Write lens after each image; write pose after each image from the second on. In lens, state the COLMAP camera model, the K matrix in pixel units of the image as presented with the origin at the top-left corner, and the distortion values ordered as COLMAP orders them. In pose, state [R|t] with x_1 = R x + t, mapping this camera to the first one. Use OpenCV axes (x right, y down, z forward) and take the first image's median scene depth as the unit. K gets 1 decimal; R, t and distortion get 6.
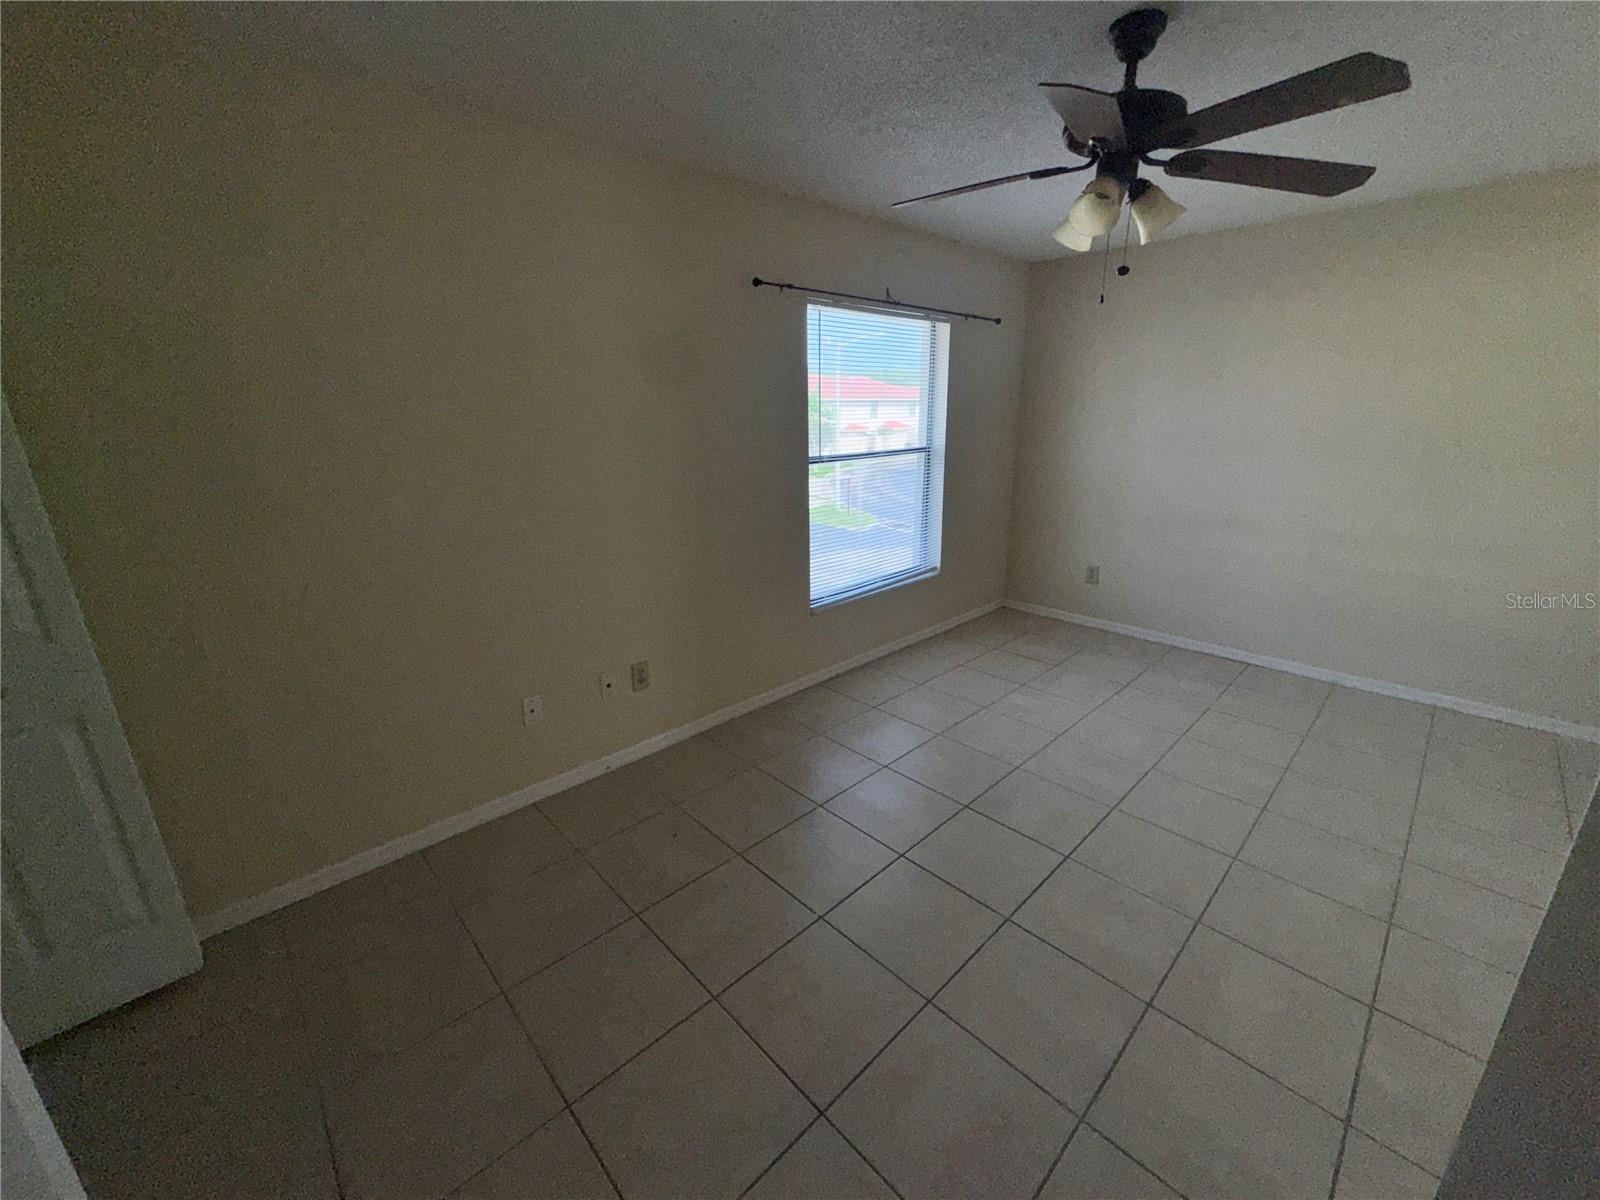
lens RADIAL K [[641.7, 0, 799.7], [0, 641.7, 595.2], [0, 0, 1]] dist [-0.001821, -0.000238]
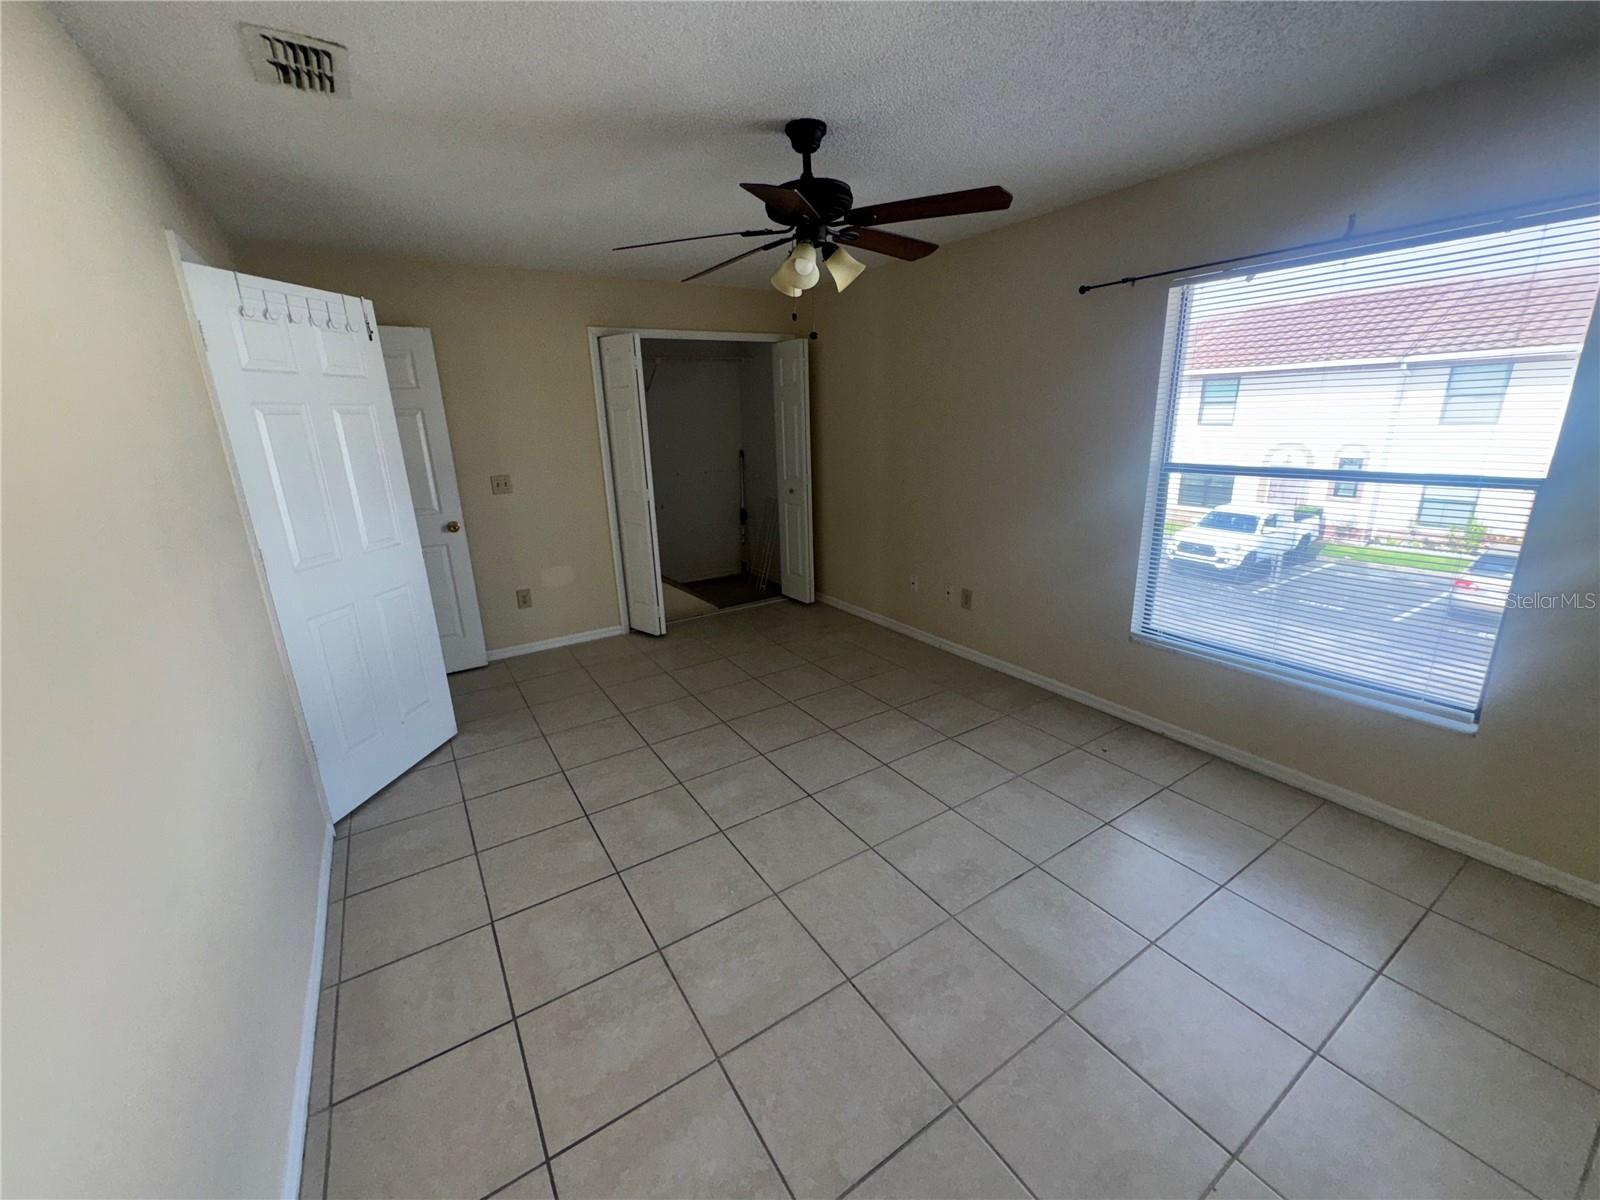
lens RADIAL K [[641.7, 0, 799.7], [0, 641.7, 595.2], [0, 0, 1]] dist [-0.001821, -0.000238]
pose [[-0.186957, 0.285007, -0.940116, 0.961213], [-0.247583, 0.912428, 0.325849, -0.210060], [0.950658, 0.293676, -0.100022, 0.664777]]
